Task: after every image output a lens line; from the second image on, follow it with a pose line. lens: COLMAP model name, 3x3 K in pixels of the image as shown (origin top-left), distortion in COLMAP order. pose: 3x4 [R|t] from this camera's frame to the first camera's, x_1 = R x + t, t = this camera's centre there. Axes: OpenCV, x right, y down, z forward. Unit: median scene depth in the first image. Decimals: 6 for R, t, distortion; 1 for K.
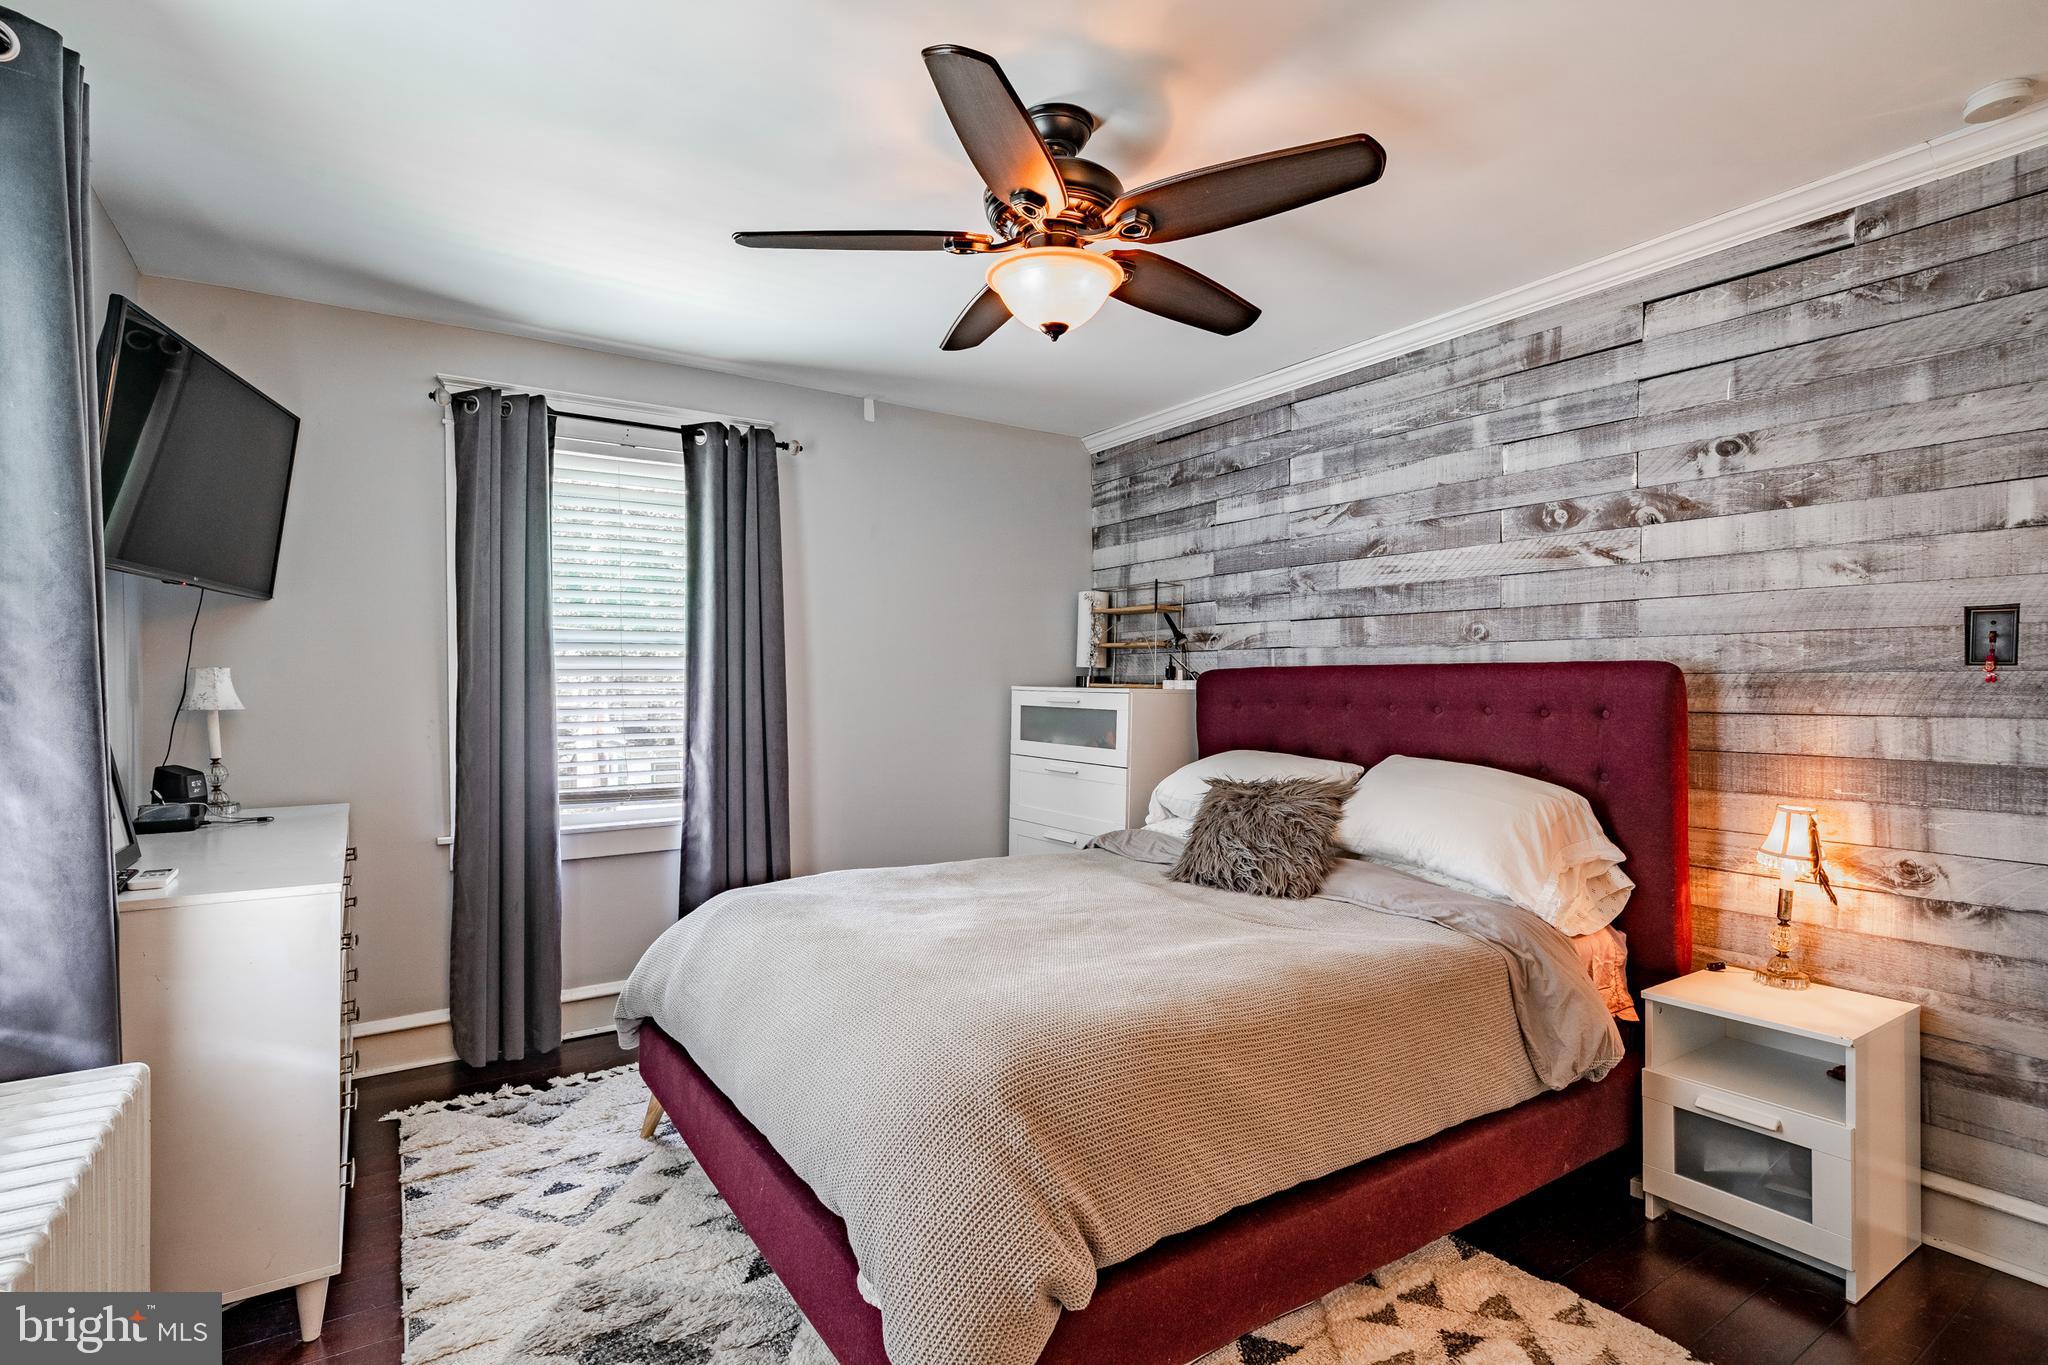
lens RADIAL K [[979.9, 0, 1019.5], [0, 979.9, 685.9], [0, 0, 1]] dist [0.000382, 0.000045]
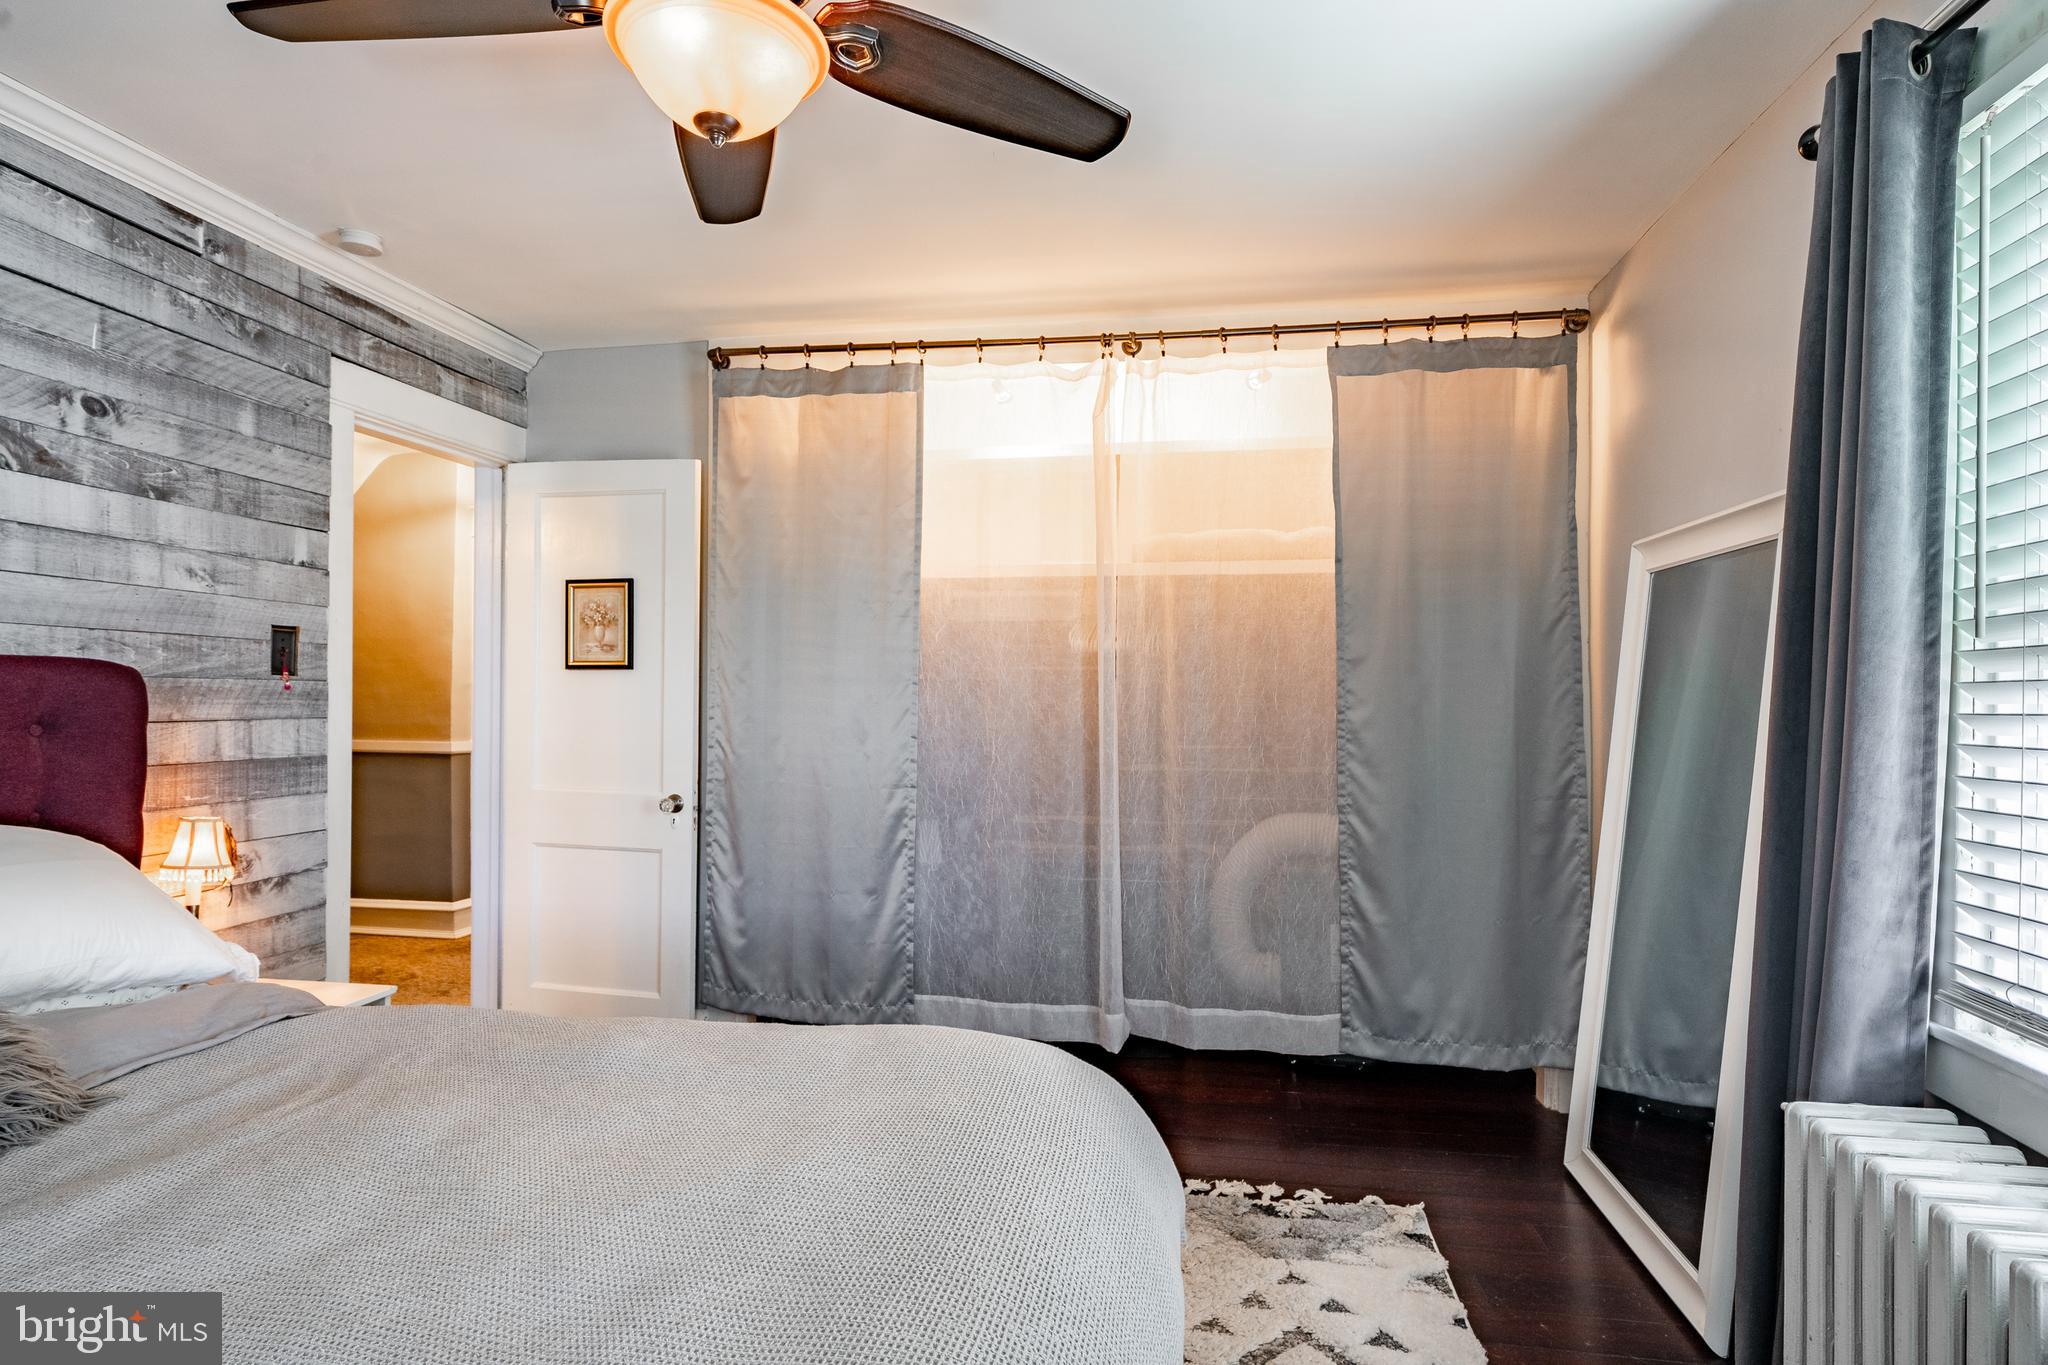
lens RADIAL K [[1051.2, 0, 1026.2], [0, 1051.2, 696.9], [0, 0, 1]] dist [-0.002125, 0.001176]
pose [[-0.728915, -0.004871, 0.684587, -0.512707], [-0.008503, 0.999962, -0.001938, 0.000154], [-0.684551, -0.007234, -0.728929, 1.201609]]
